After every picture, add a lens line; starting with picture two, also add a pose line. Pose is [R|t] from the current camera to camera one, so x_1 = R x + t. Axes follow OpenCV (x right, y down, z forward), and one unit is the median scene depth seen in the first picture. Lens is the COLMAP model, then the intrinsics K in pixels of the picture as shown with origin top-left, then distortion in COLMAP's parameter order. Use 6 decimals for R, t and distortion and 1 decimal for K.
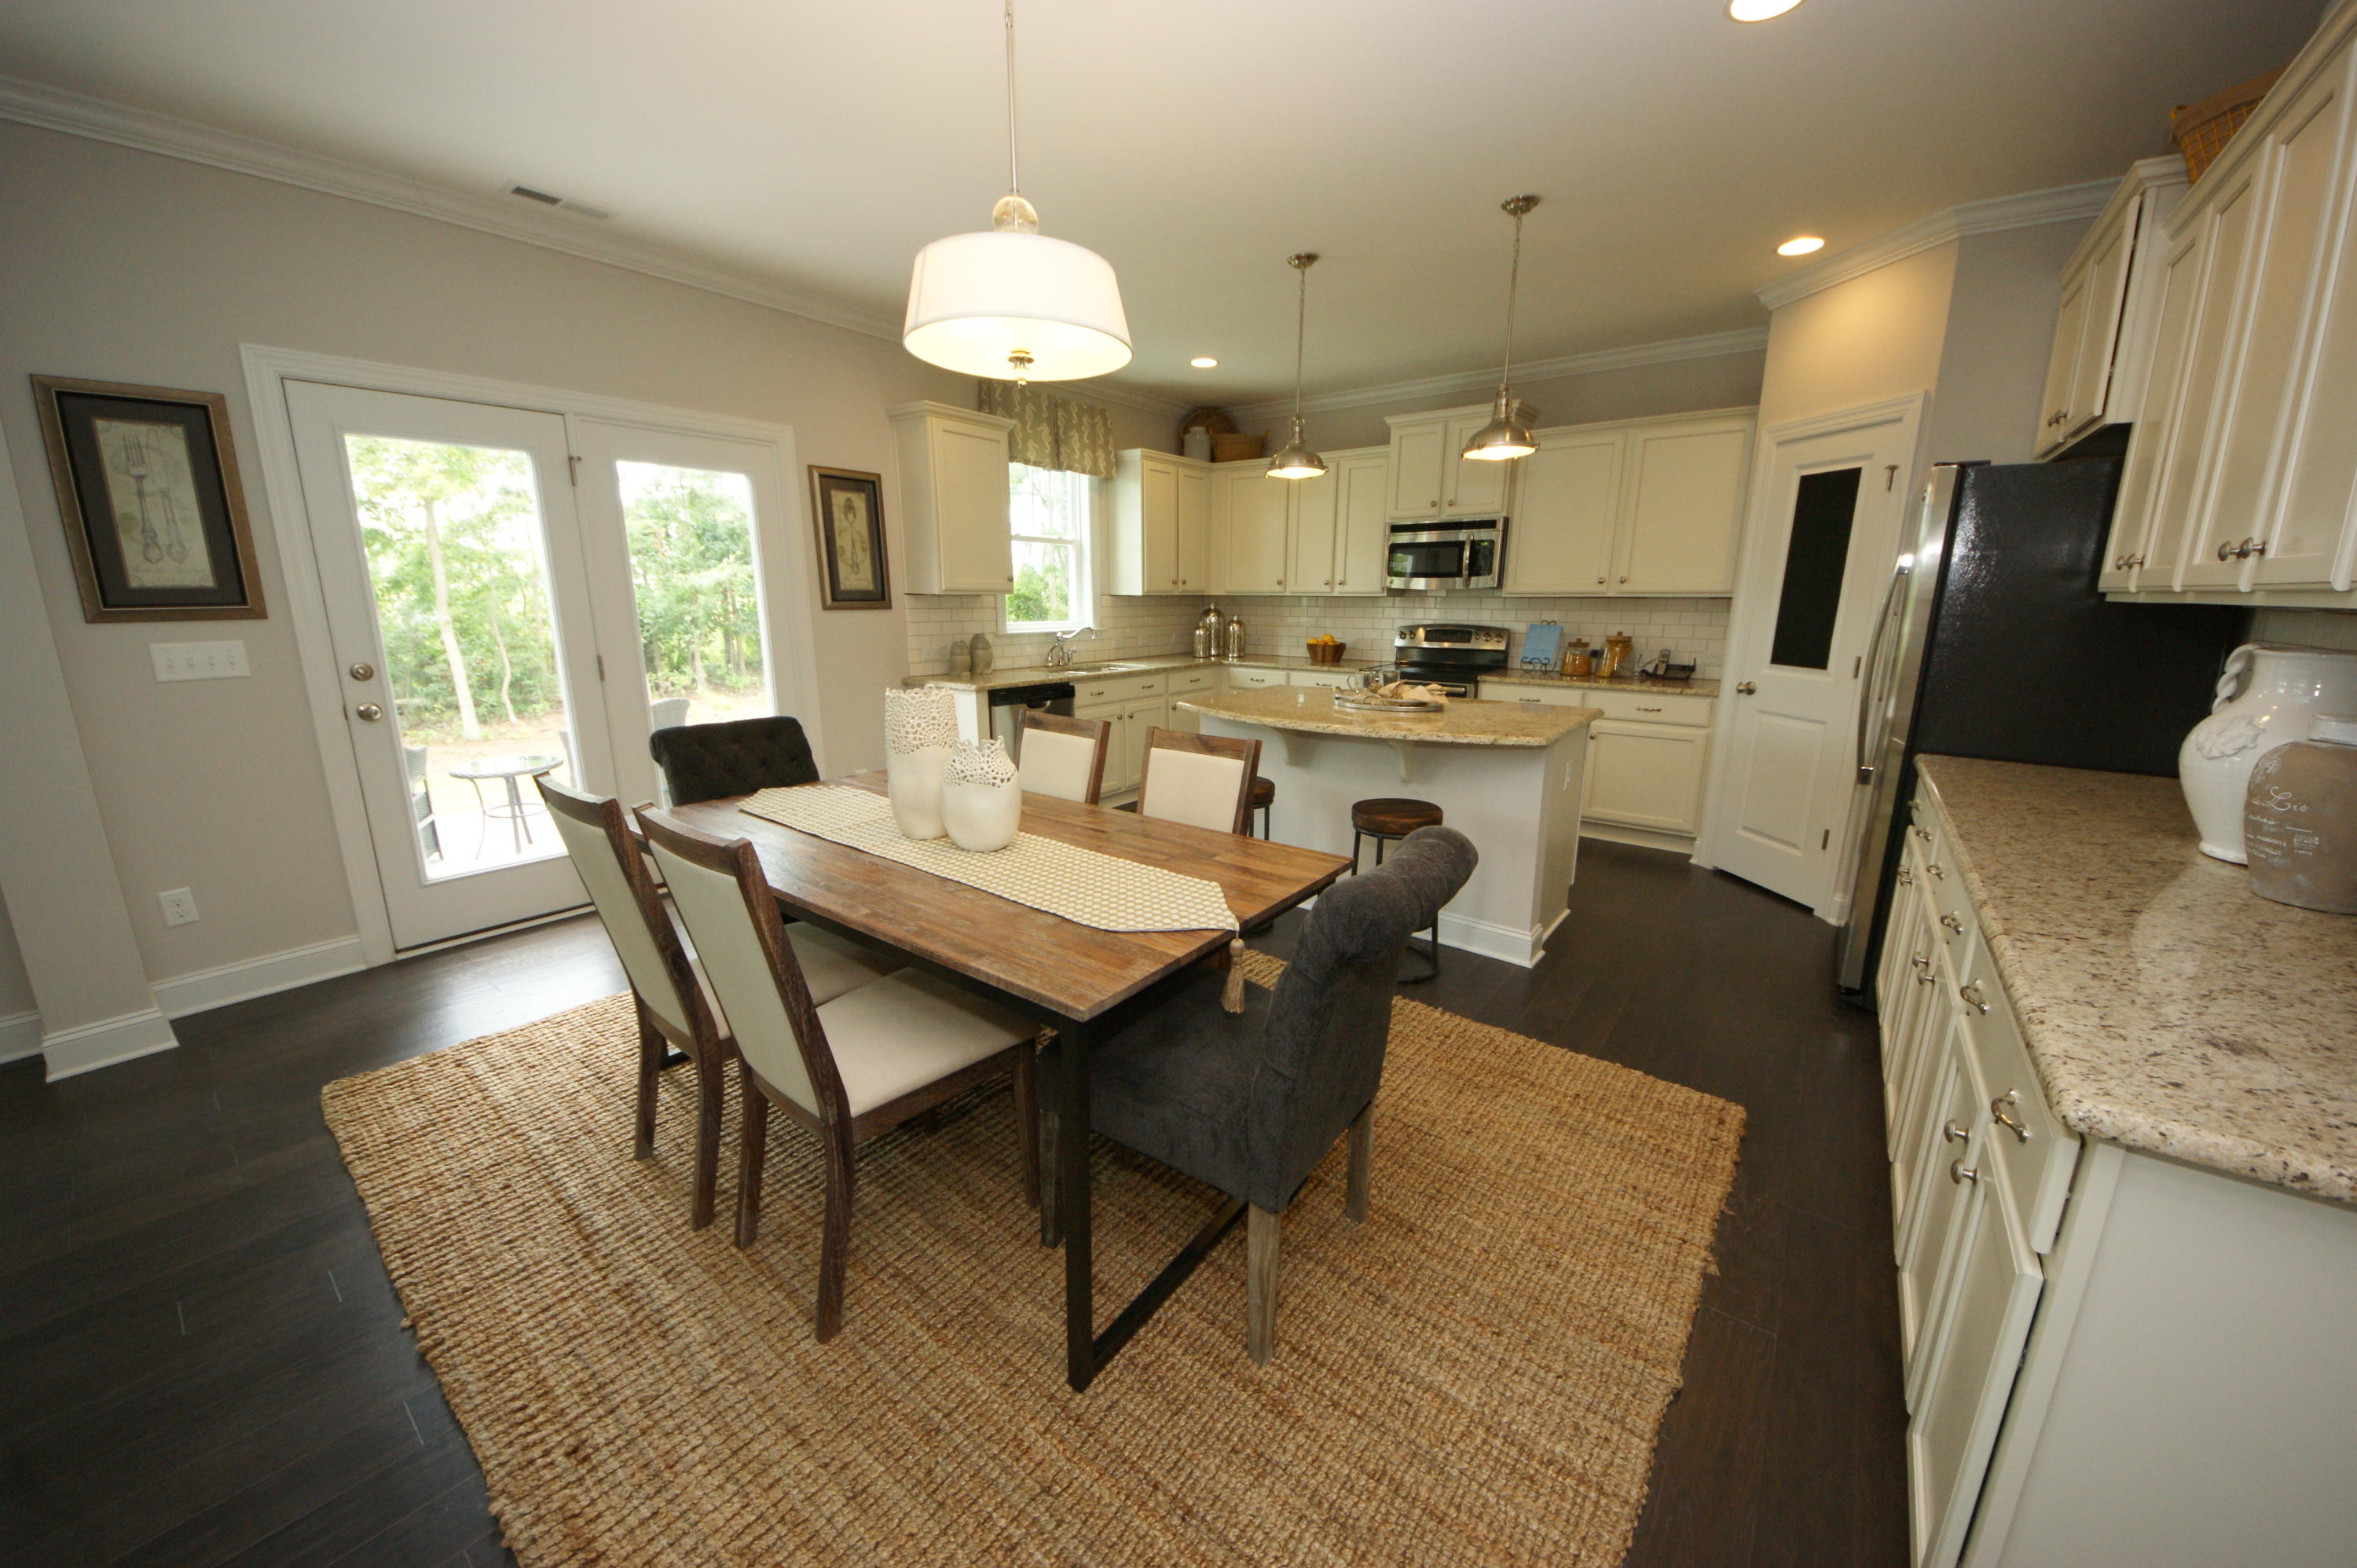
lens RADIAL K [[848.7, 0, 1186.5], [0, 848.7, 775.7], [0, 0, 1]] dist [0.060632, -0.027465]
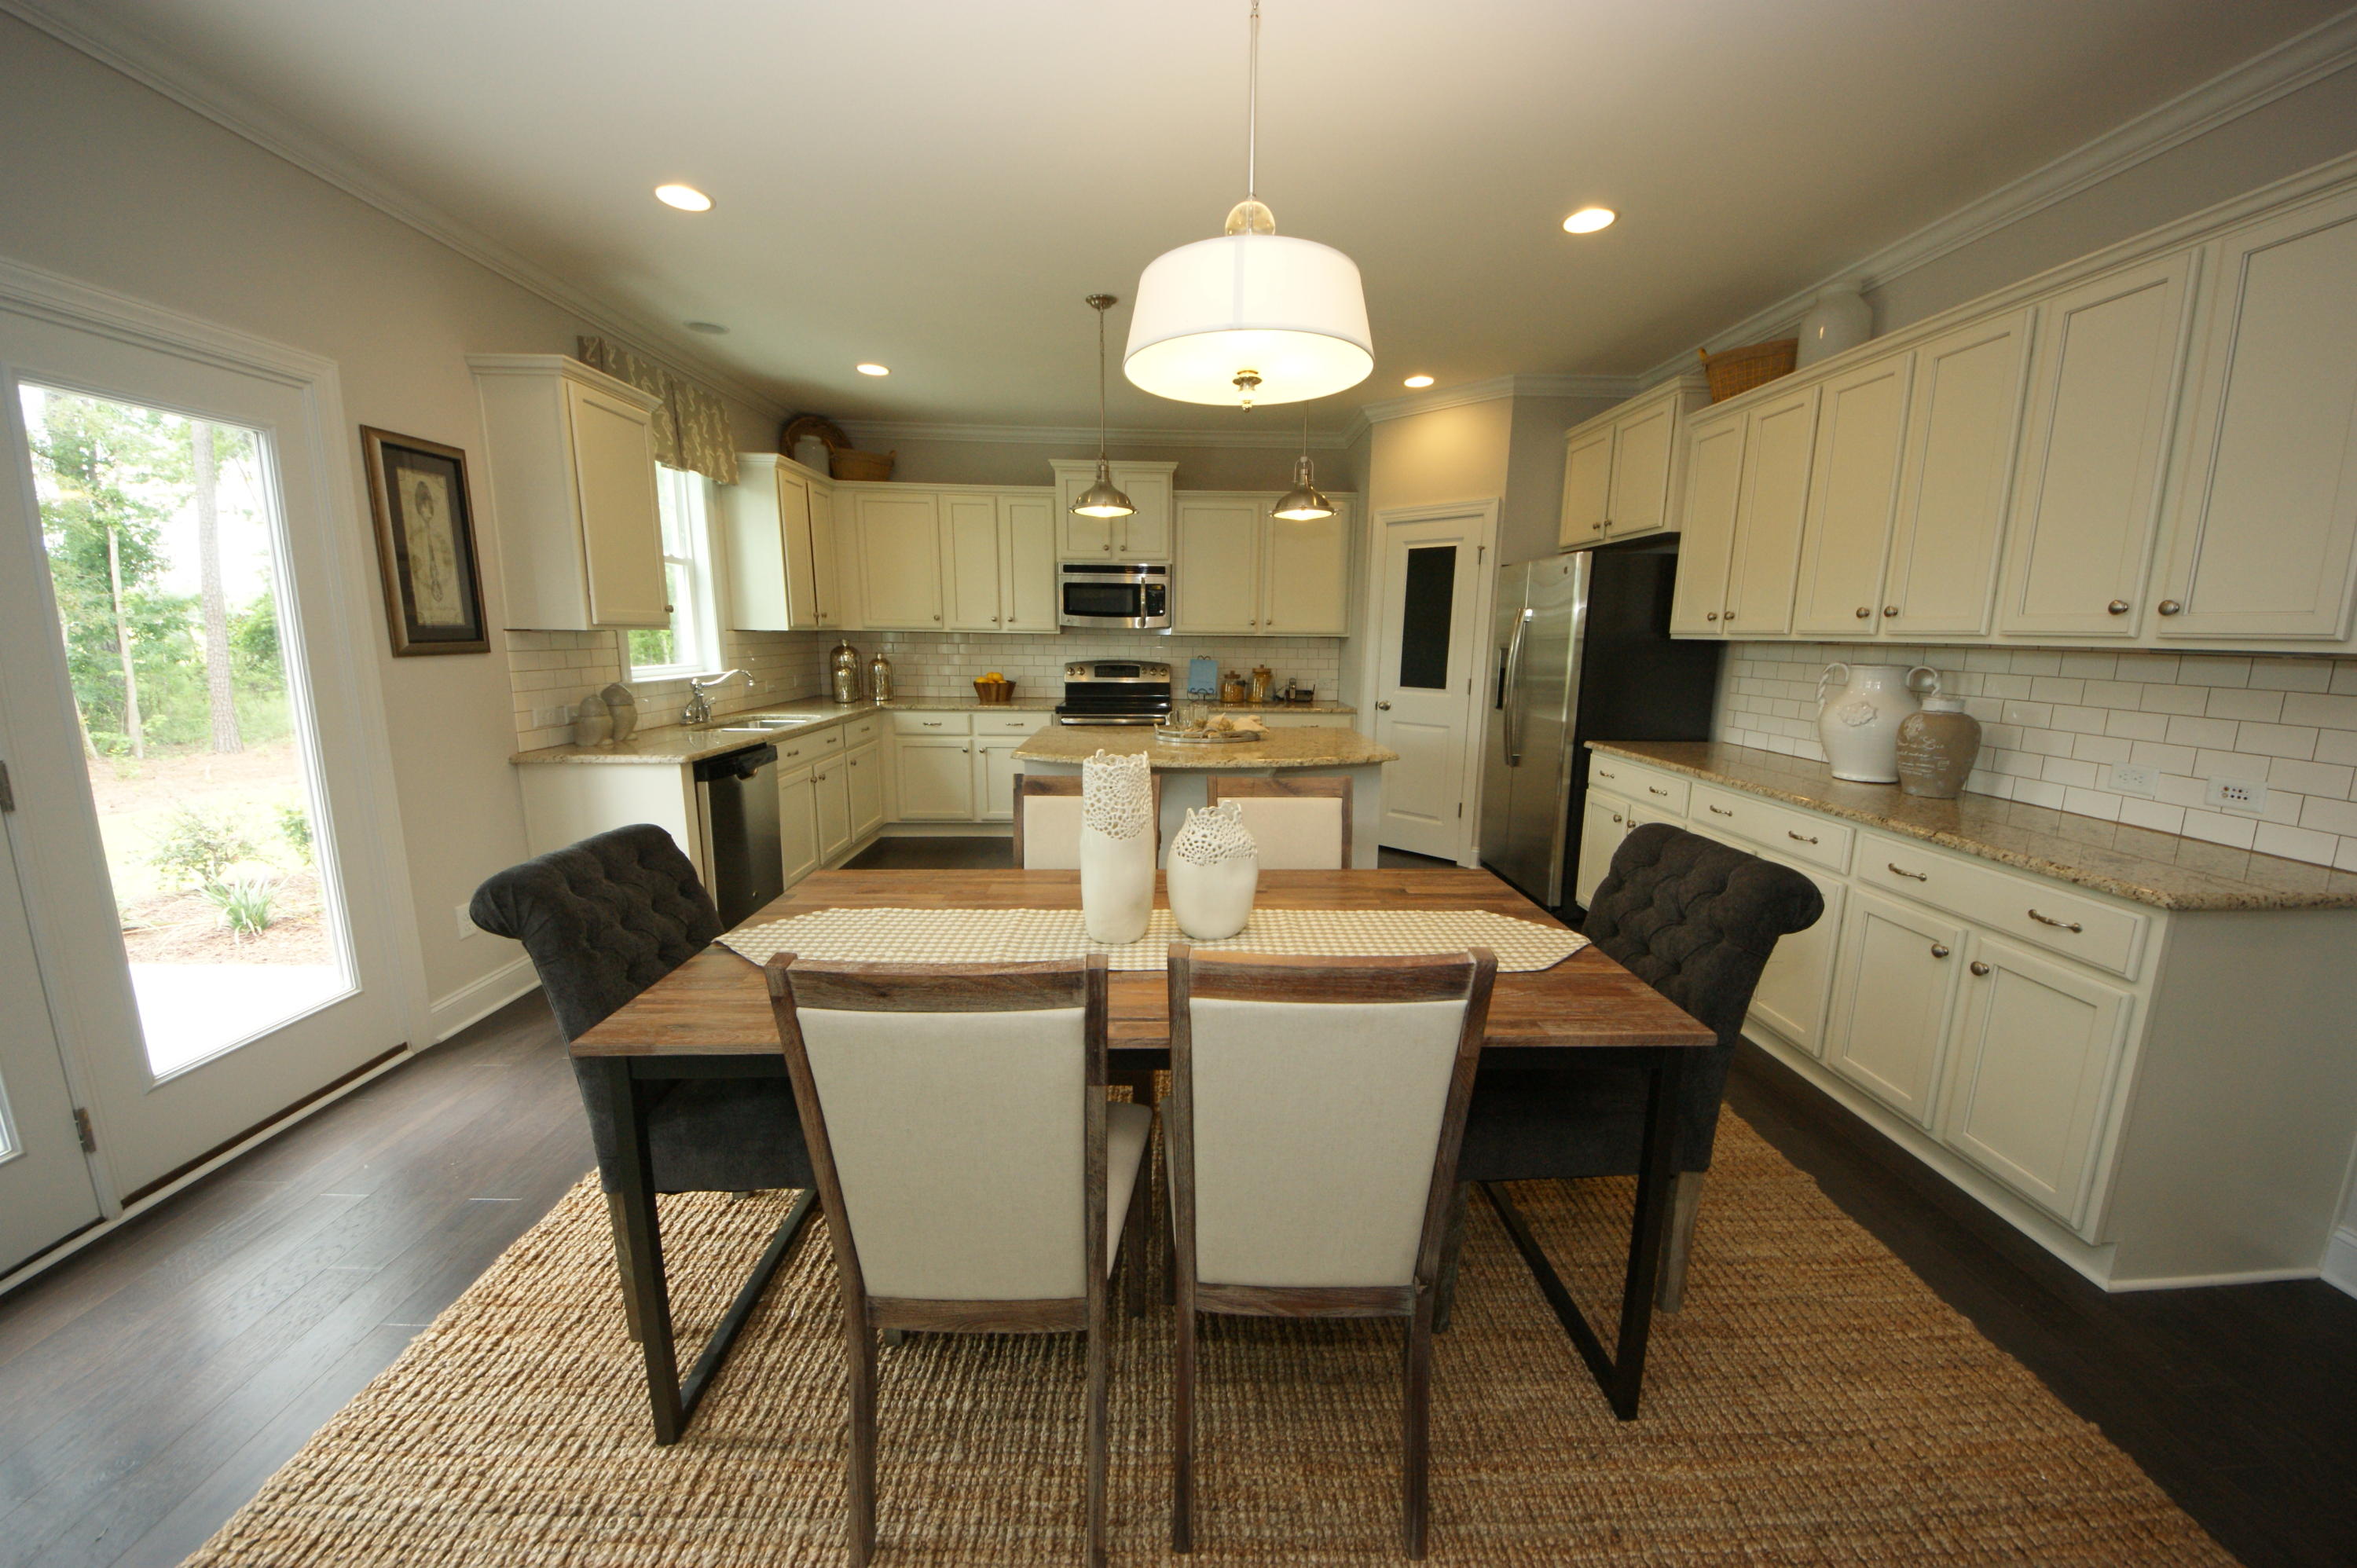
lens RADIAL K [[848.7, 0, 1186.5], [0, 848.7, 775.7], [0, 0, 1]] dist [0.060632, -0.027465]
pose [[0.777371, -0.105590, 0.620117, -0.326528], [0.129070, 0.991610, 0.007045, -0.034380], [-0.615658, 0.074562, 0.784478, 0.142097]]
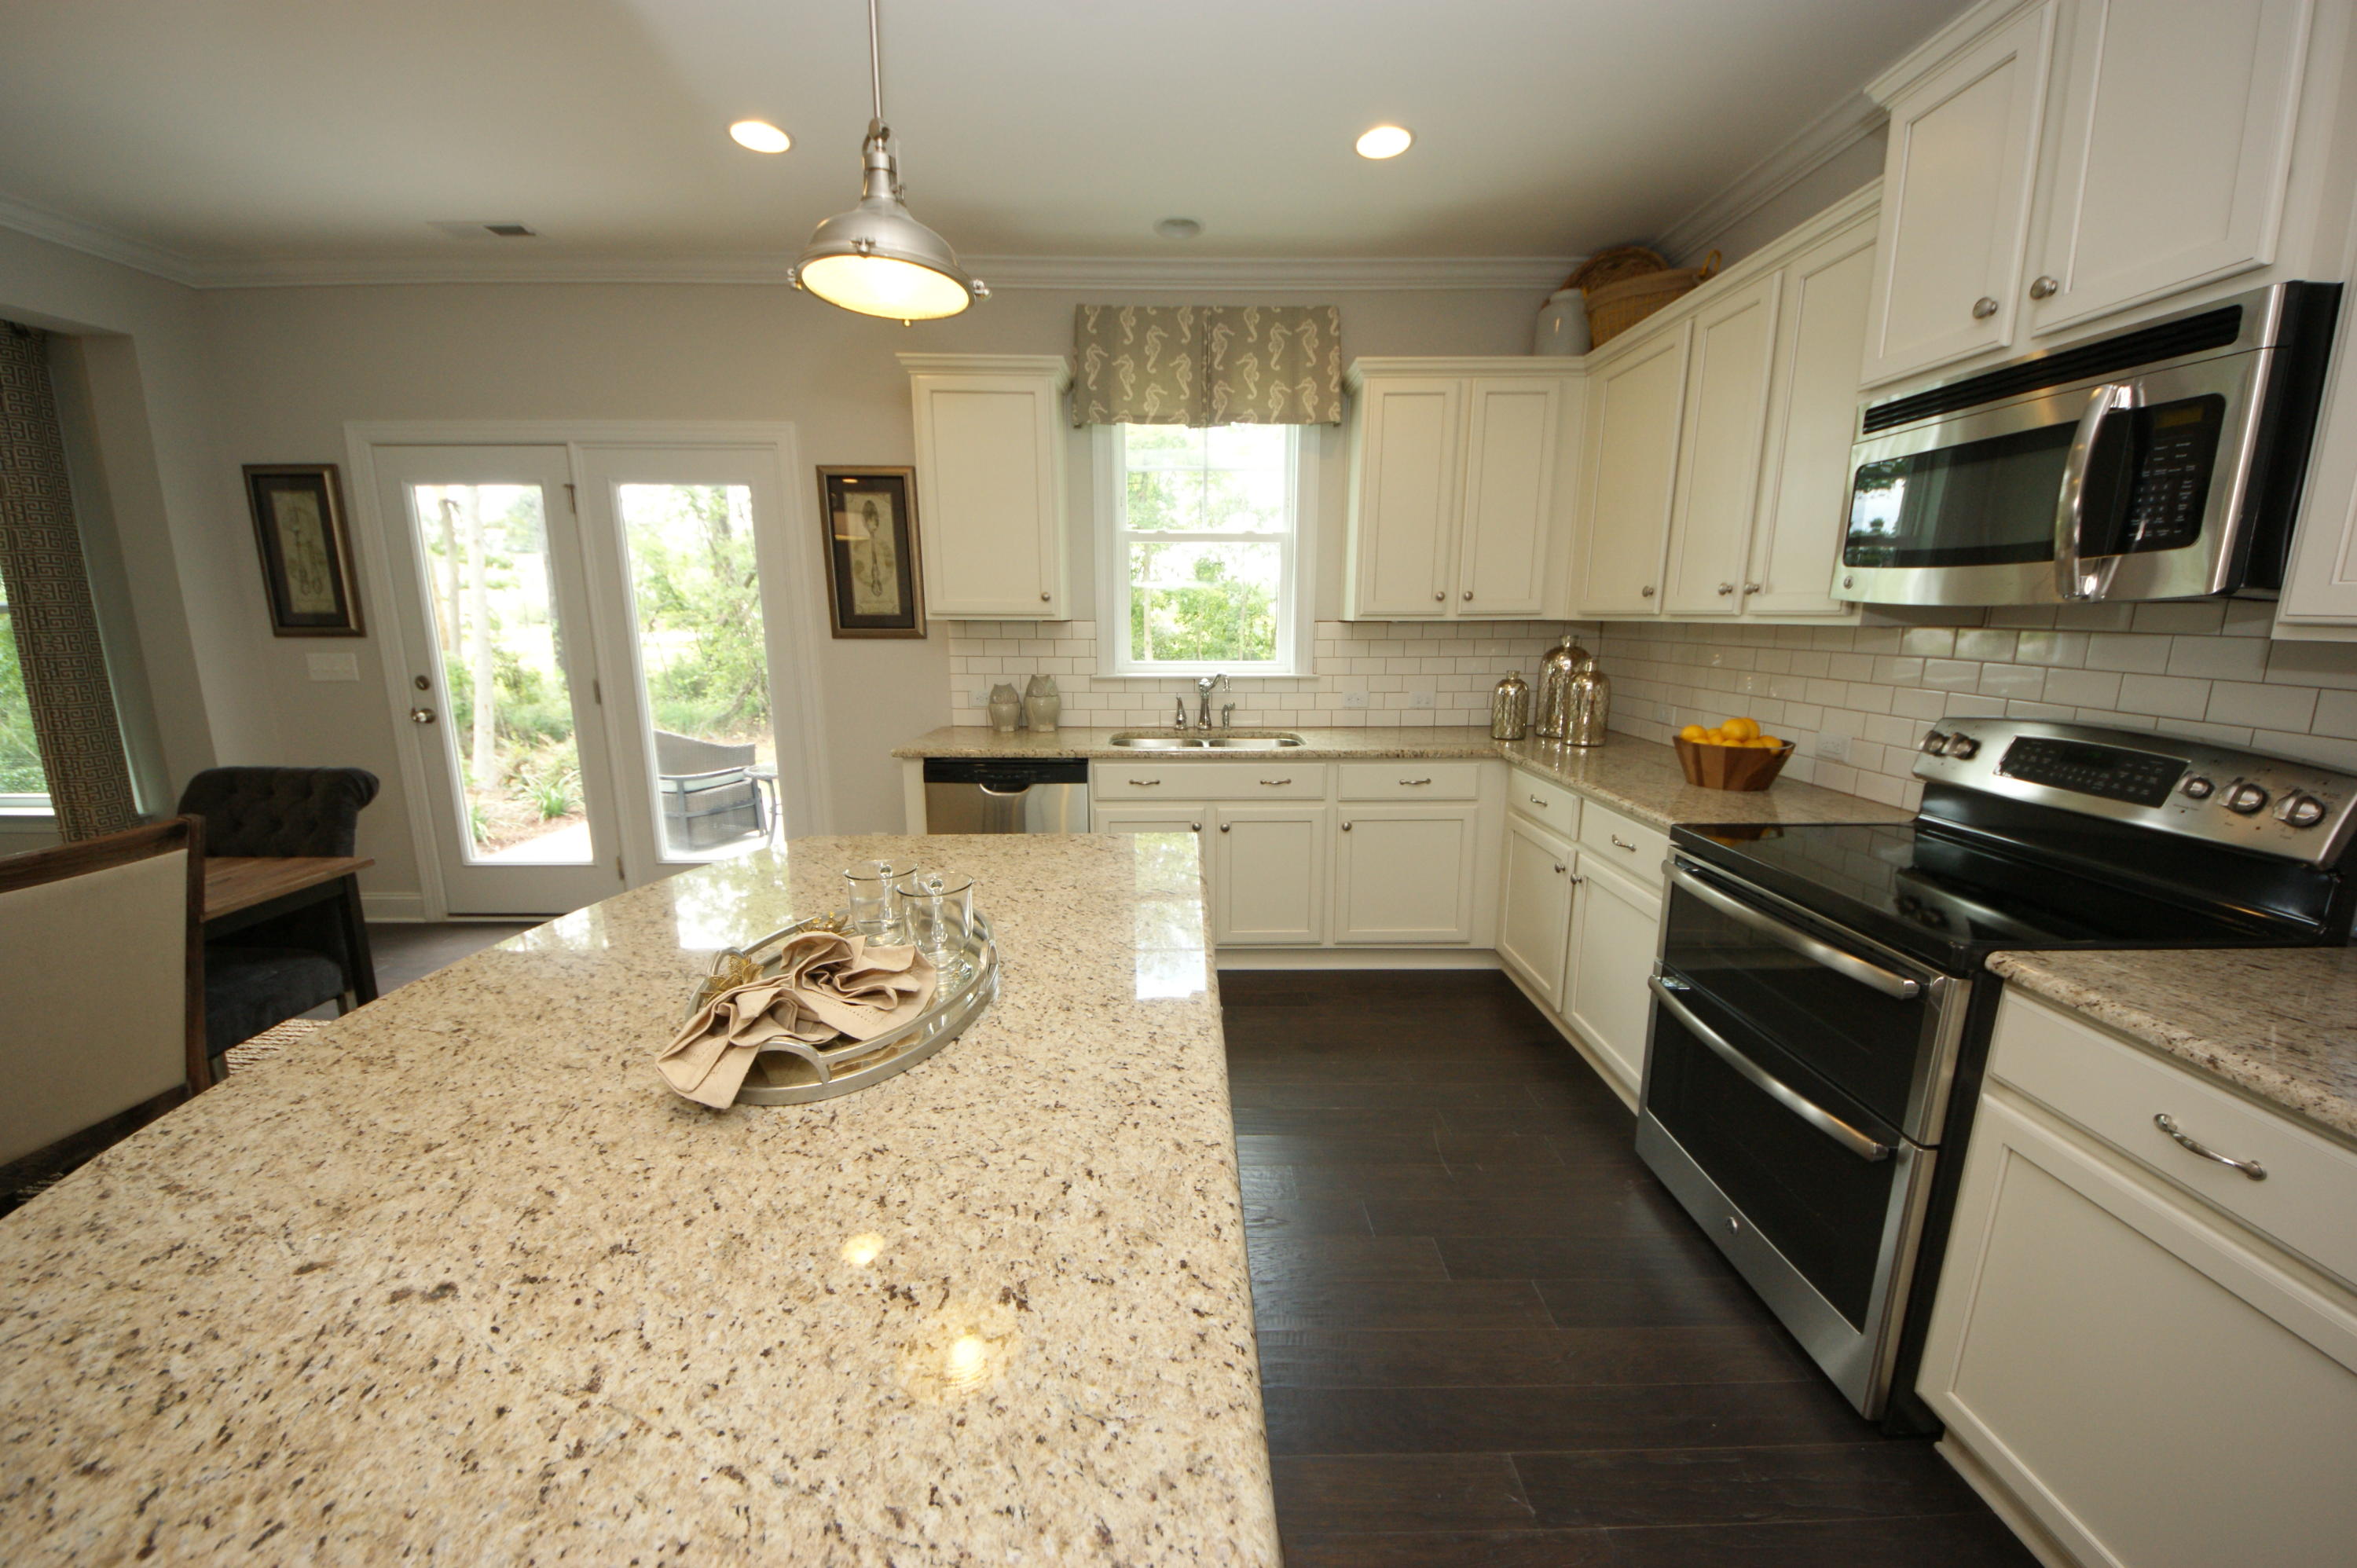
lens RADIAL K [[848.7, 0, 1186.5], [0, 848.7, 775.7], [0, 0, 1]] dist [0.060632, -0.027465]
pose [[0.611236, 0.146328, -0.777803, 0.390721], [-0.164896, 0.984738, 0.055675, -0.141609], [0.774080, 0.094226, 0.626037, 0.650320]]
